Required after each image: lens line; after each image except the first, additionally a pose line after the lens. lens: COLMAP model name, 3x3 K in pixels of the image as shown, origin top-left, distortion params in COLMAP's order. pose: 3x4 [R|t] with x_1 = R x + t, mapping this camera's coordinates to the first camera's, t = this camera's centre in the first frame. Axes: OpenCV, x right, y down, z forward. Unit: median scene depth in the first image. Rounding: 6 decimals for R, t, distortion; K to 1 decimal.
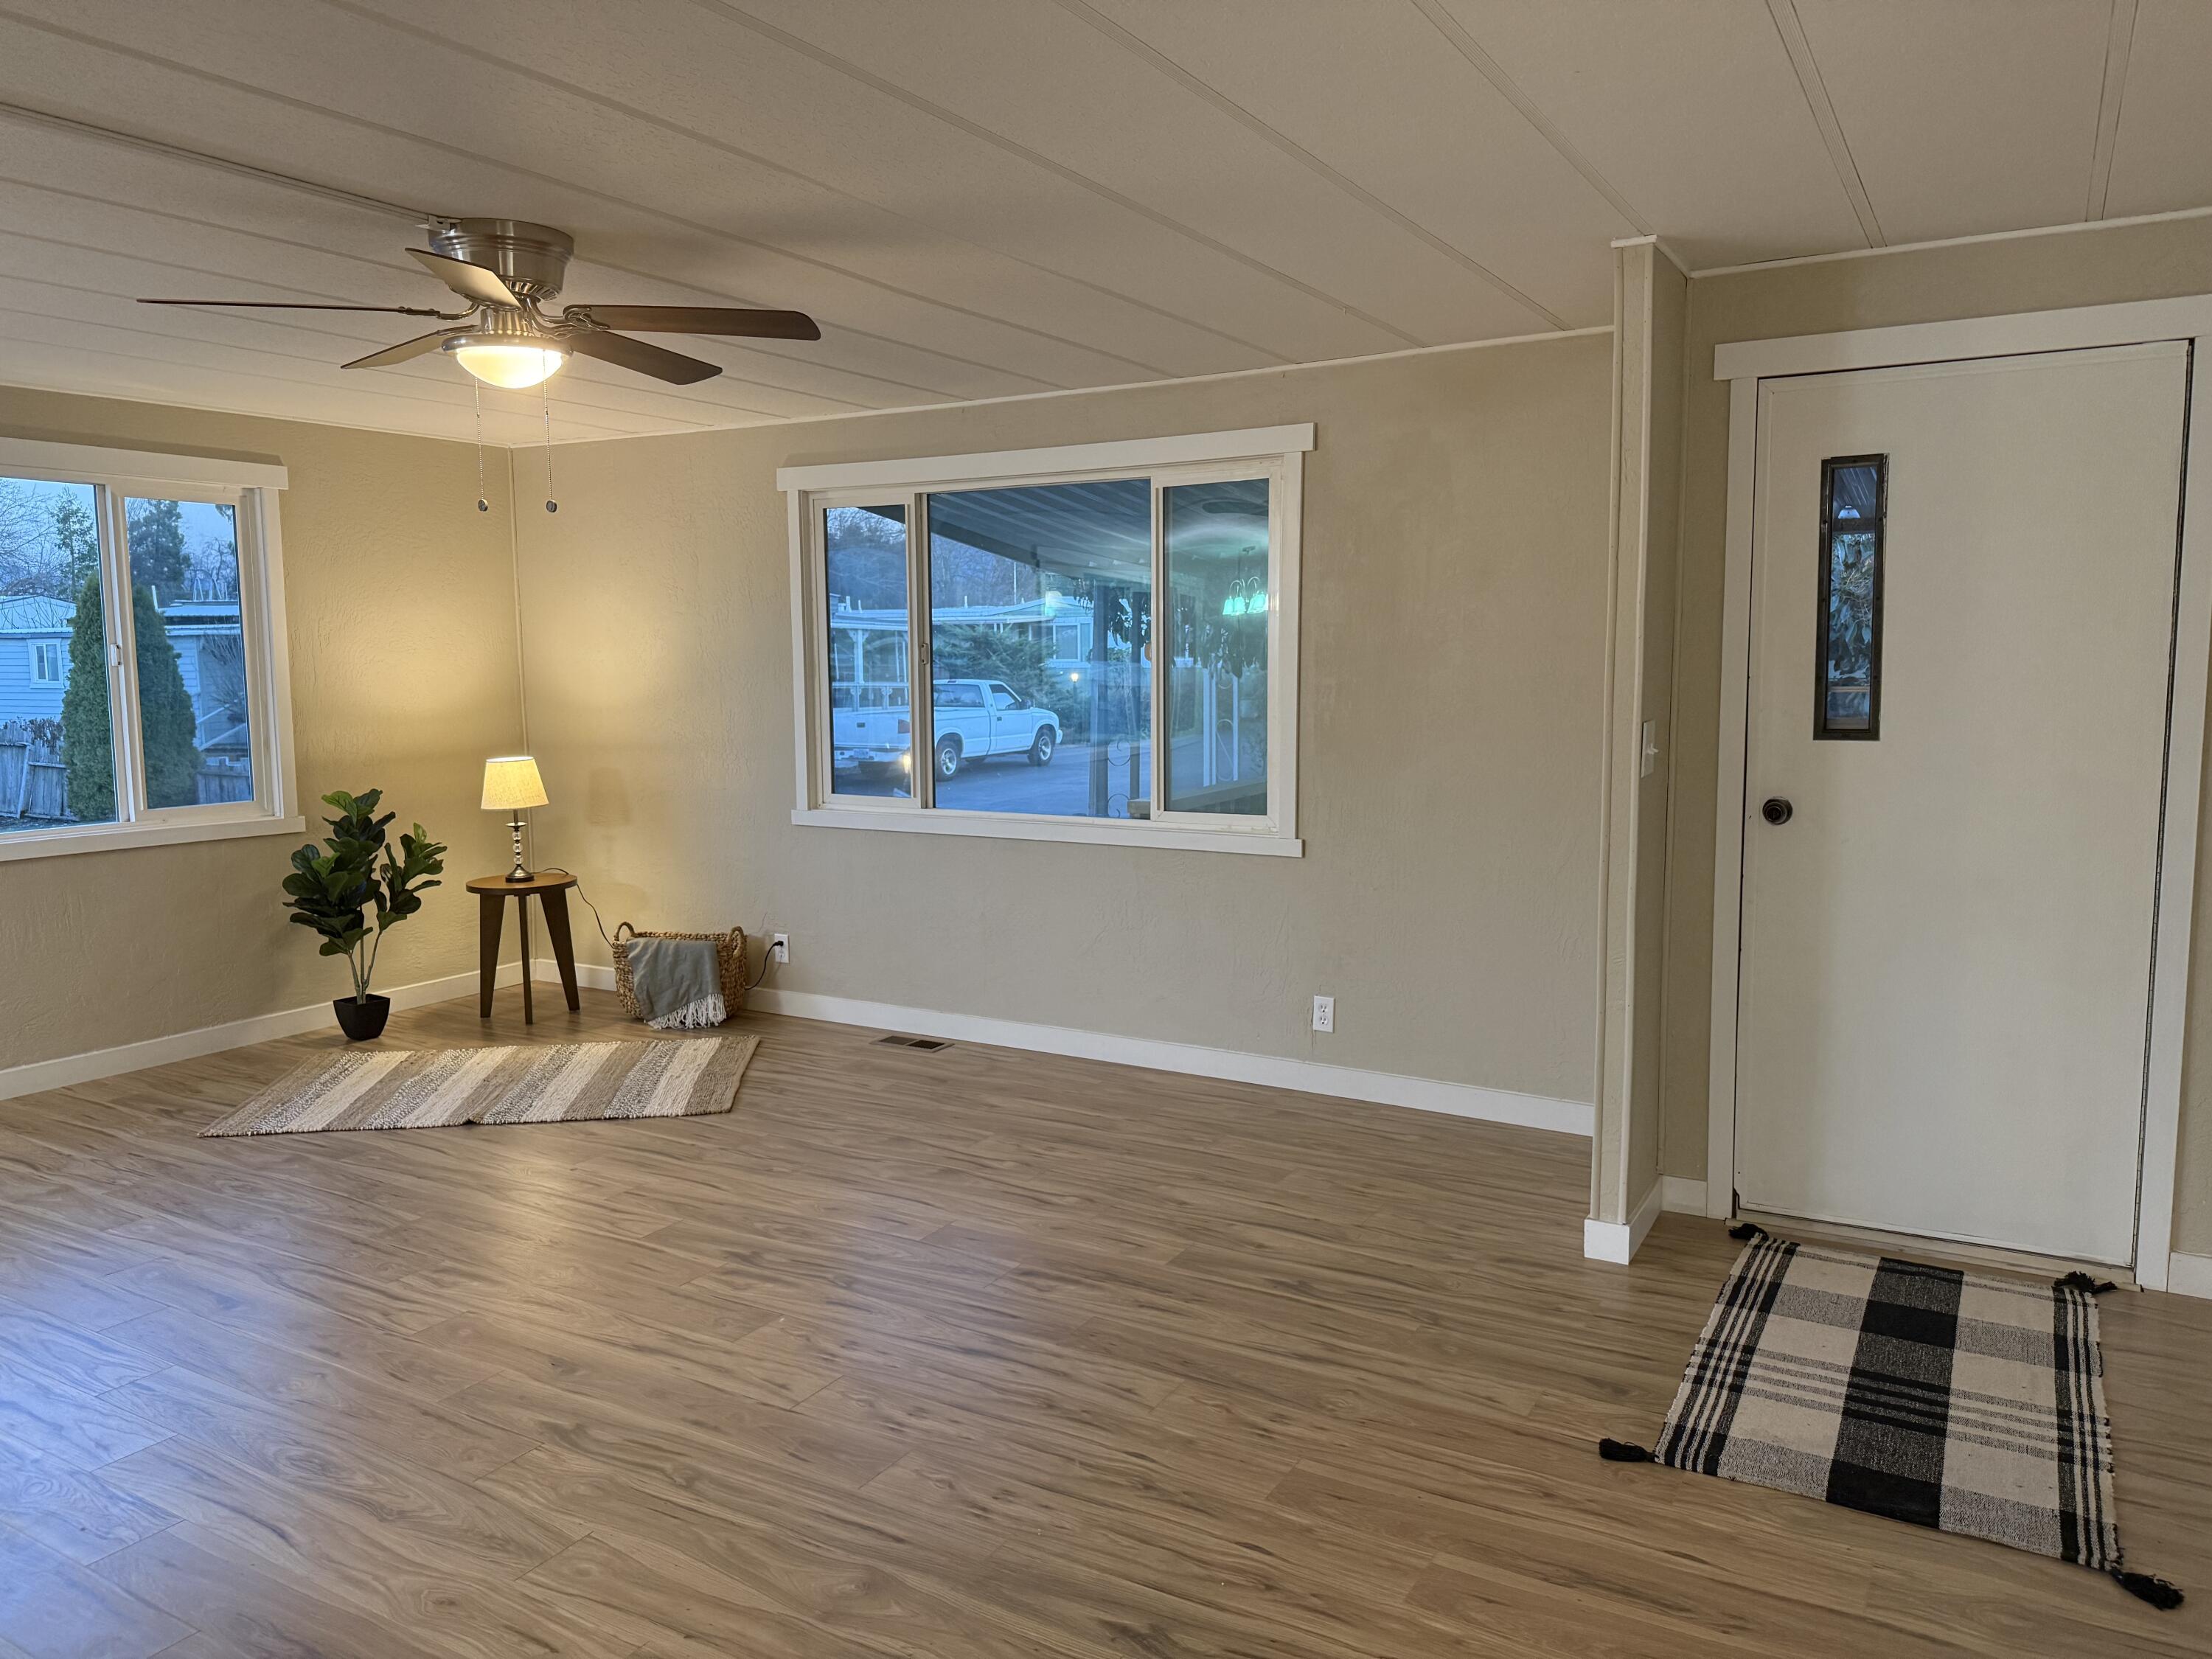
lens RADIAL K [[1542.1, 0, 1105.7], [0, 1542.1, 835.3], [0, 0, 1]] dist [0.006407, -0.007206]
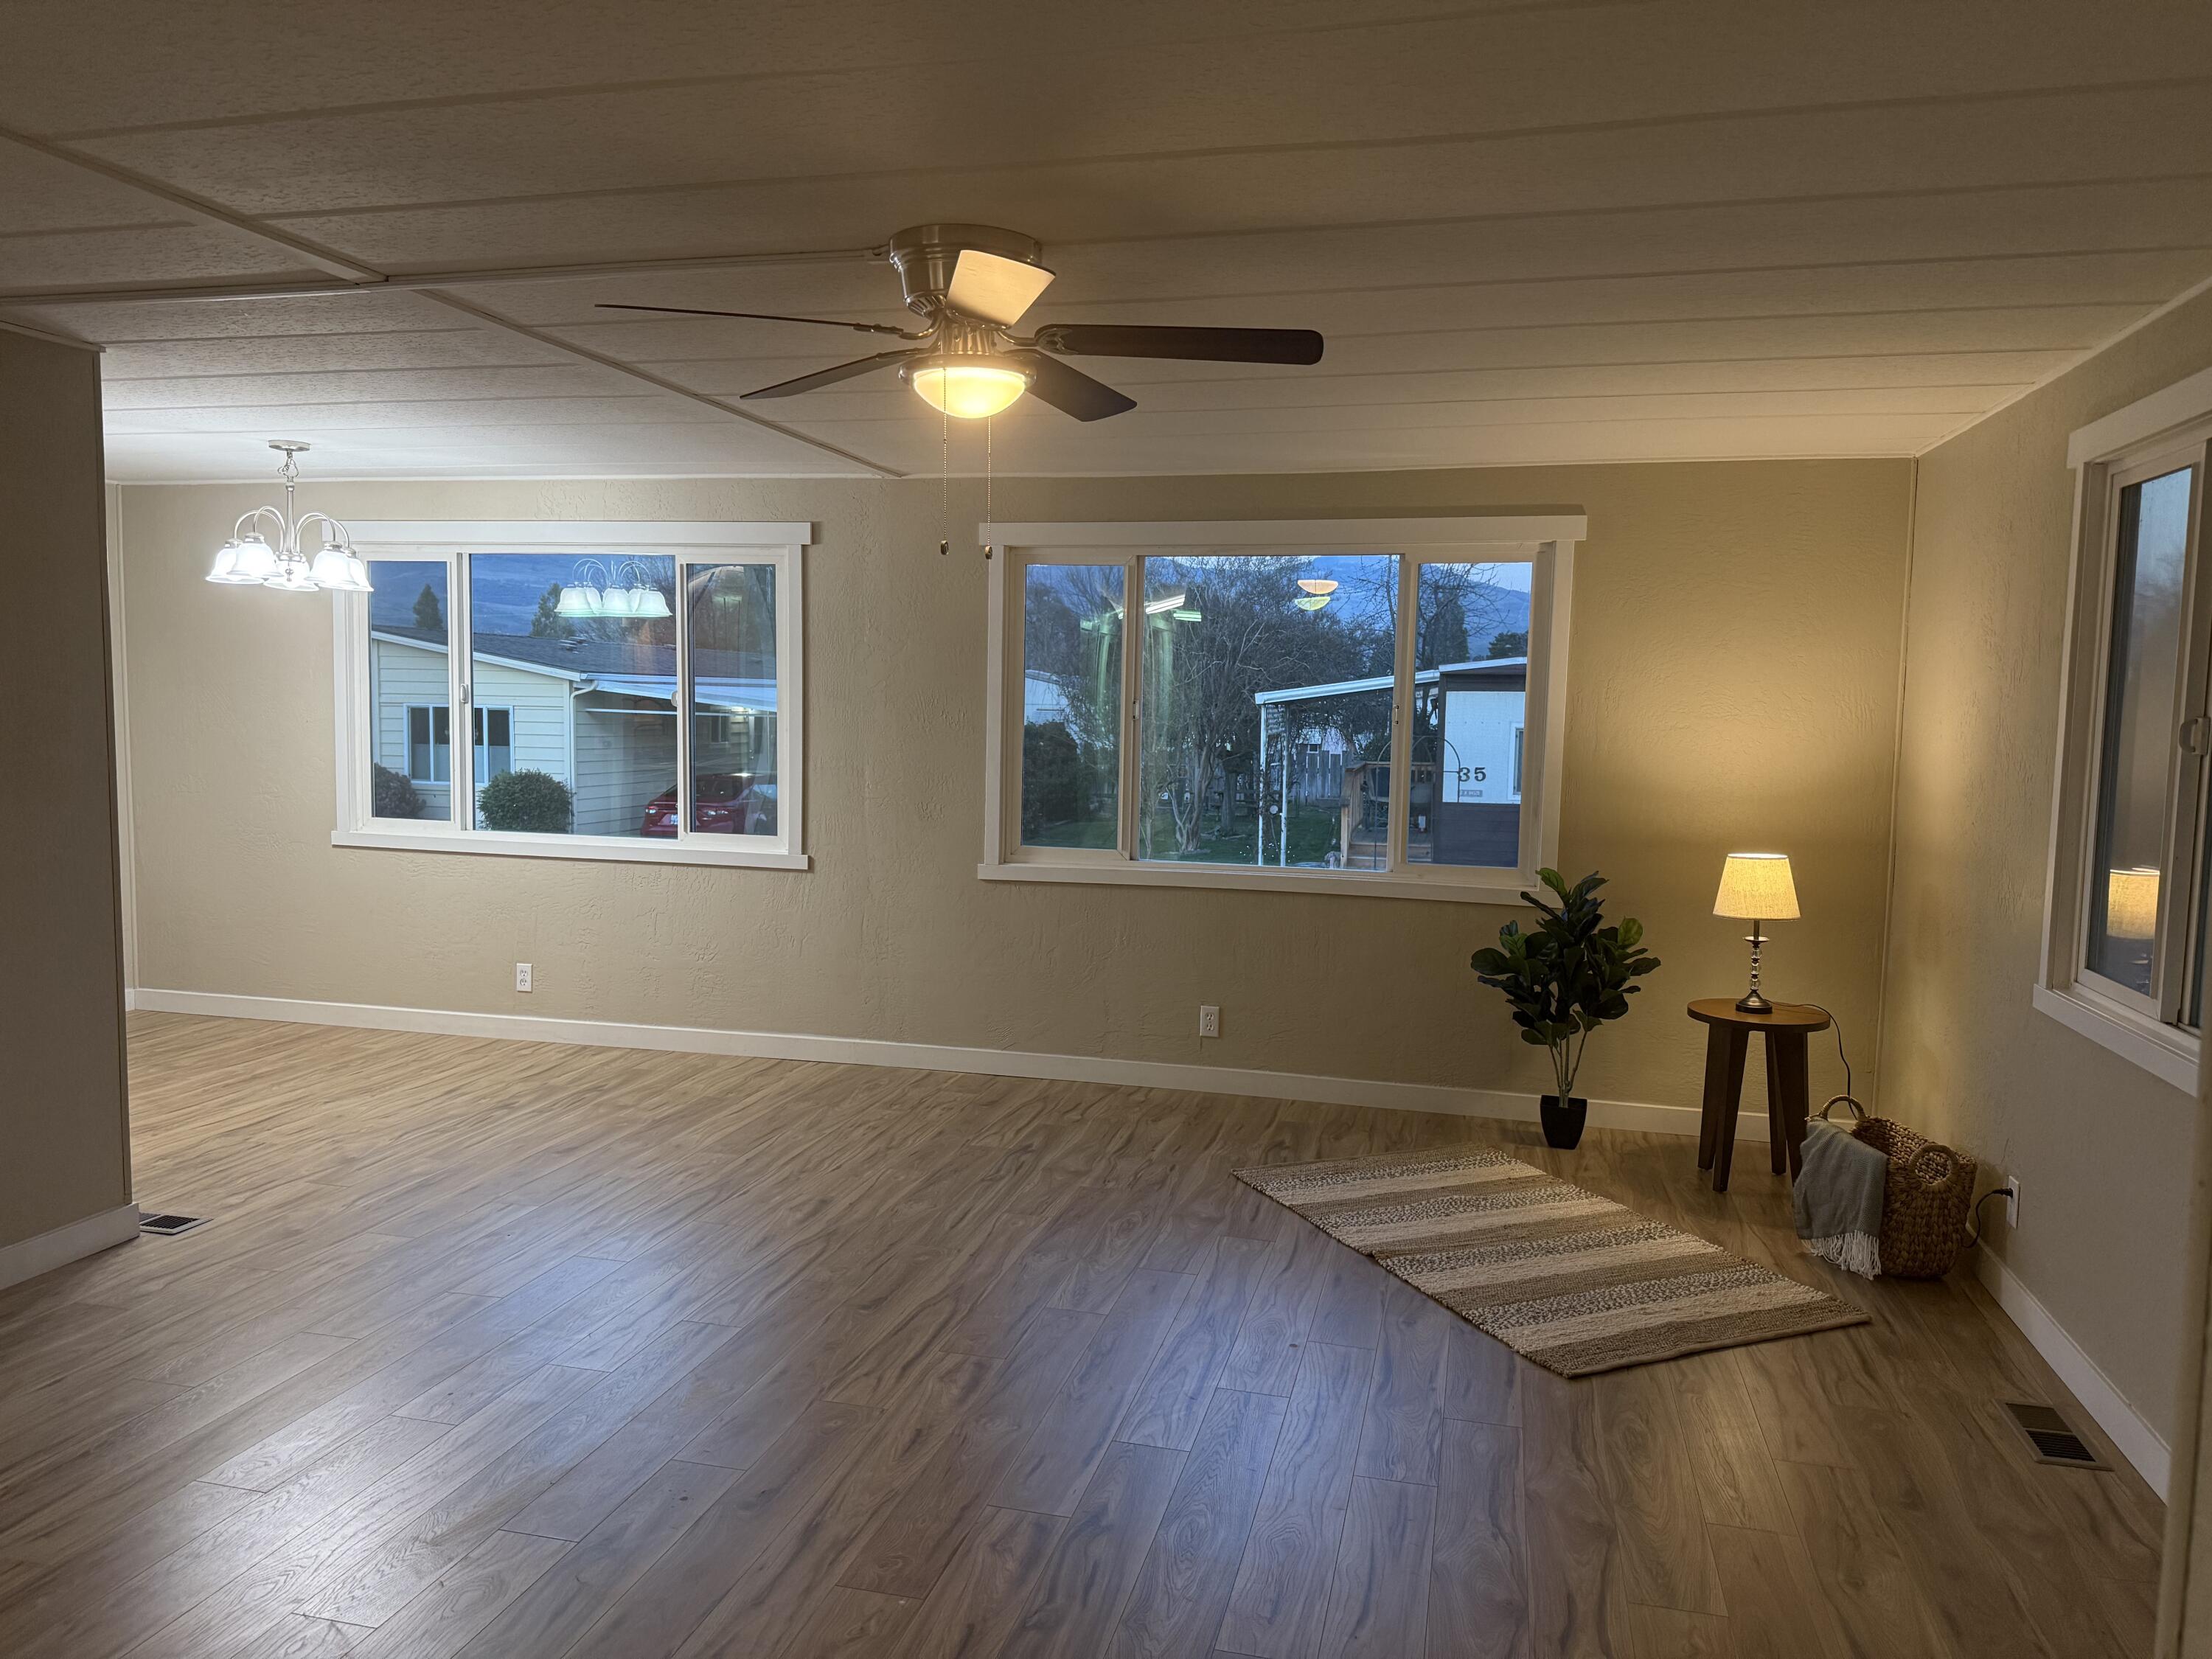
lens RADIAL K [[1530.5, 0, 1128.2], [0, 1530.5, 823.8], [0, 0, 1]] dist [0.127923, -0.206466]
pose [[0.293681, 0.088226, -0.951823, 0.363465], [-0.139214, 0.989063, 0.048724, -0.078954], [0.945712, 0.118198, 0.302751, 0.604201]]
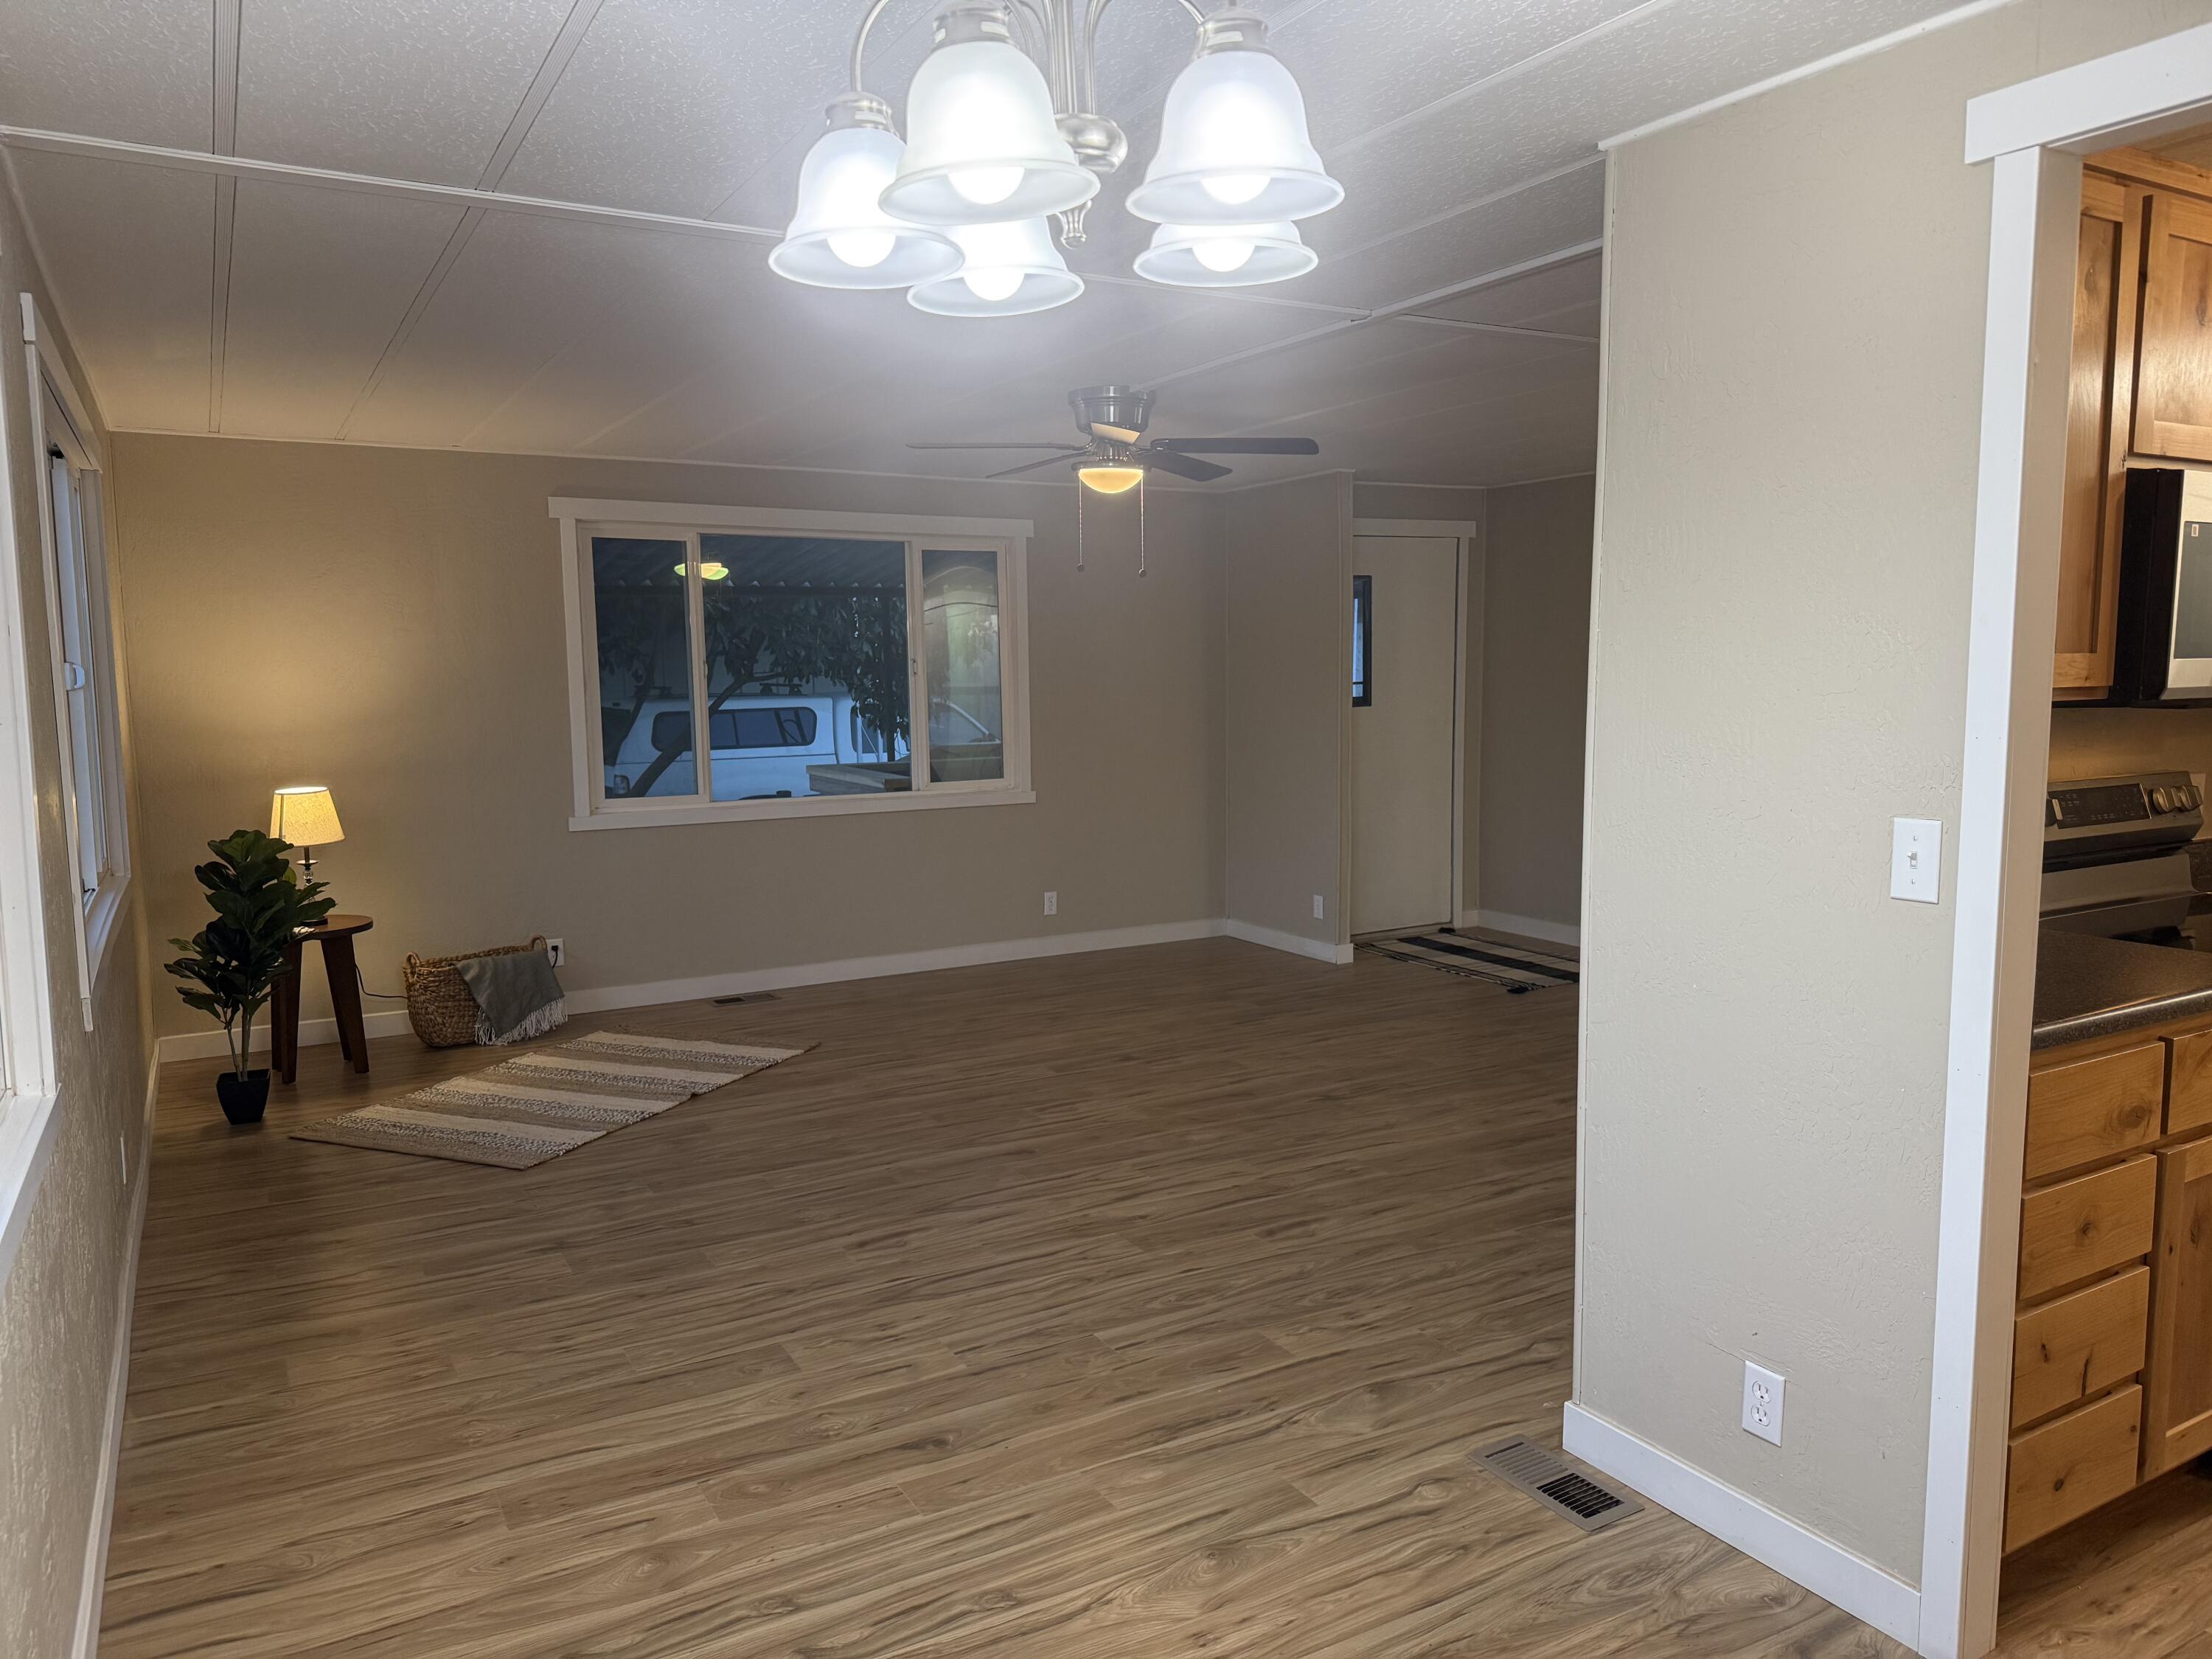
lens RADIAL K [[1542.1, 0, 1105.7], [0, 1542.1, 835.3], [0, 0, 1]] dist [0.006407, -0.007206]
pose [[0.496170, -0.093946, 0.863127, -1.240188], [0.115373, 0.992447, 0.041699, -0.009155], [-0.860525, 0.078891, 0.503262, 0.192849]]
